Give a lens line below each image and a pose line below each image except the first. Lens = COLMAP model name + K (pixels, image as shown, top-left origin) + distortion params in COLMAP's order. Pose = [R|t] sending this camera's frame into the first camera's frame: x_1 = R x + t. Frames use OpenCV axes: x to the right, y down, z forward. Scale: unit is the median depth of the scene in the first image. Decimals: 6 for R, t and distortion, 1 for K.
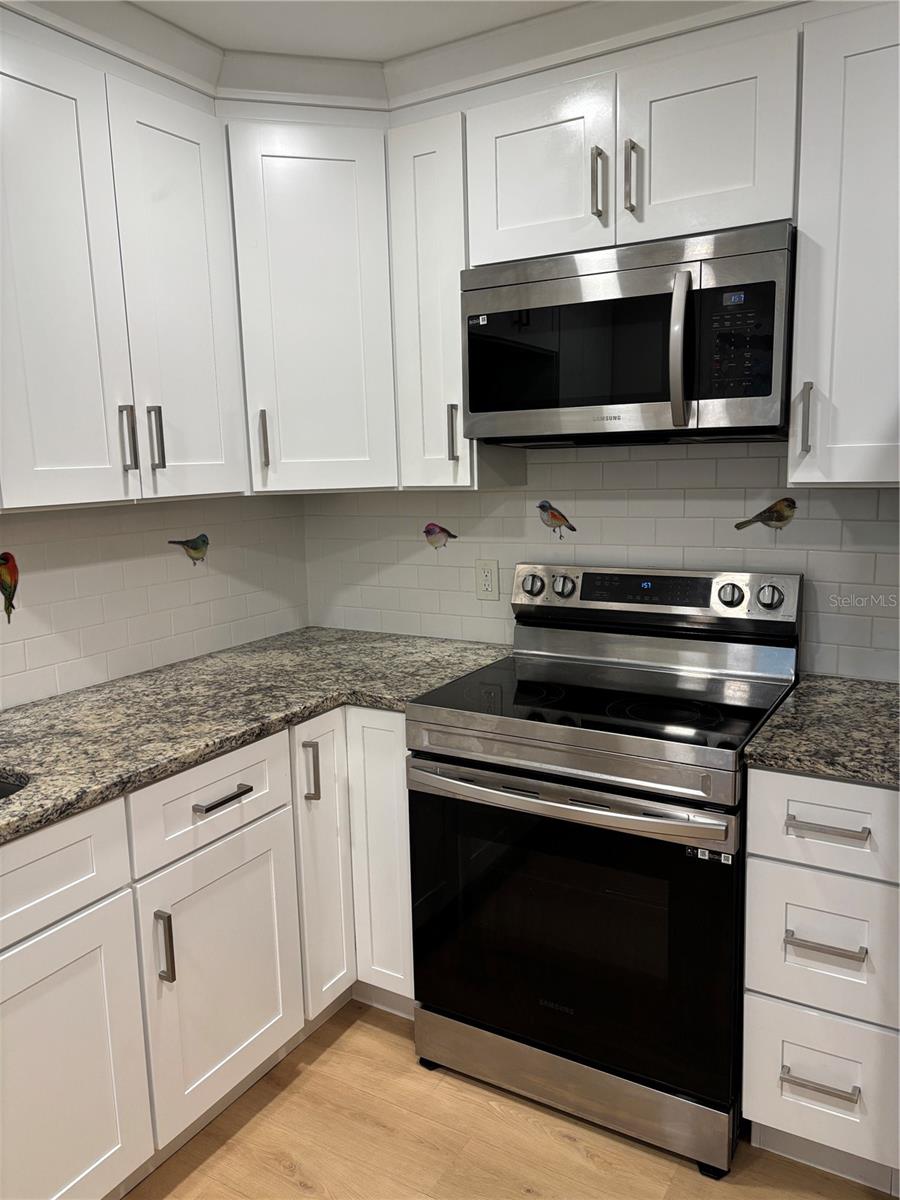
lens RADIAL K [[932.7, 0, 450.0], [0, 932.7, 600.0], [0, 0, 1]] dist [0.165311, -0.165048]
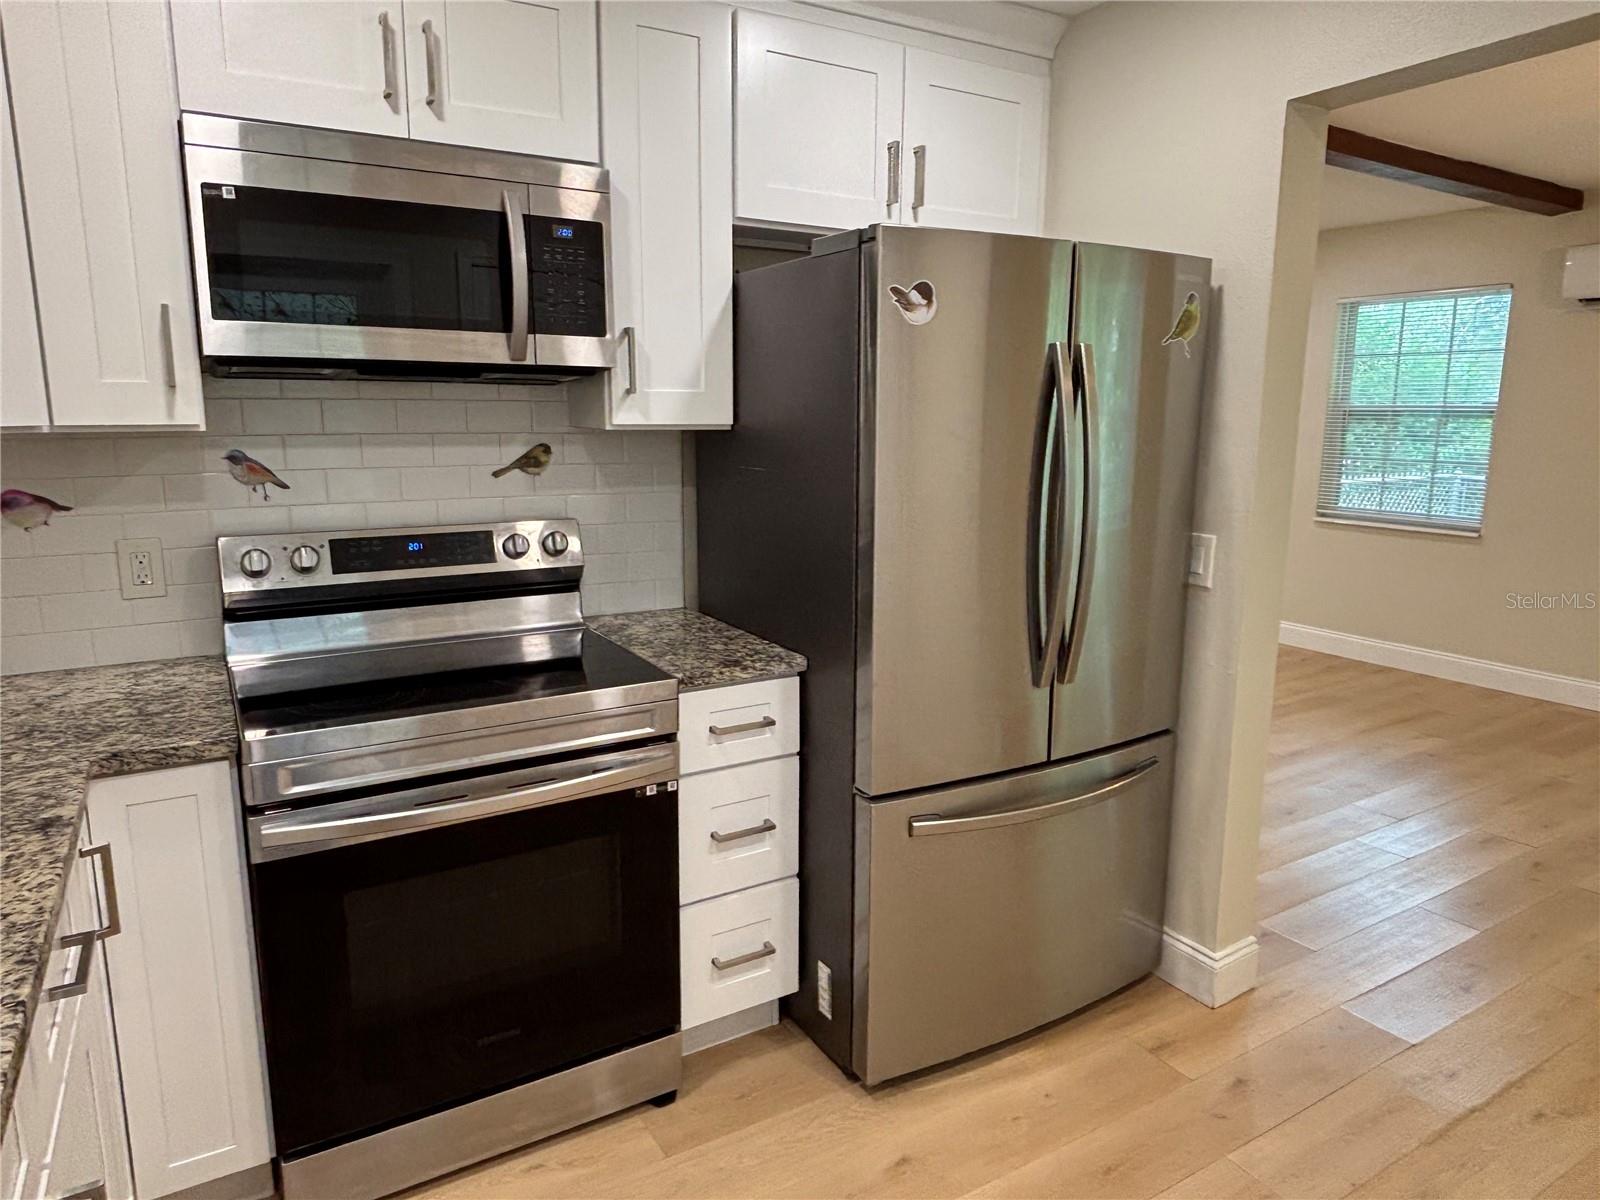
lens RADIAL K [[1043.8, 0, 798.0], [0, 1043.8, 583.0], [0, 0, 1]] dist [0.141047, -0.131115]
pose [[0.490668, -0.123976, 0.862482, -0.484790], [0.125143, 0.989591, 0.071053, -0.008380], [-0.862313, 0.073070, 0.501075, 0.237055]]
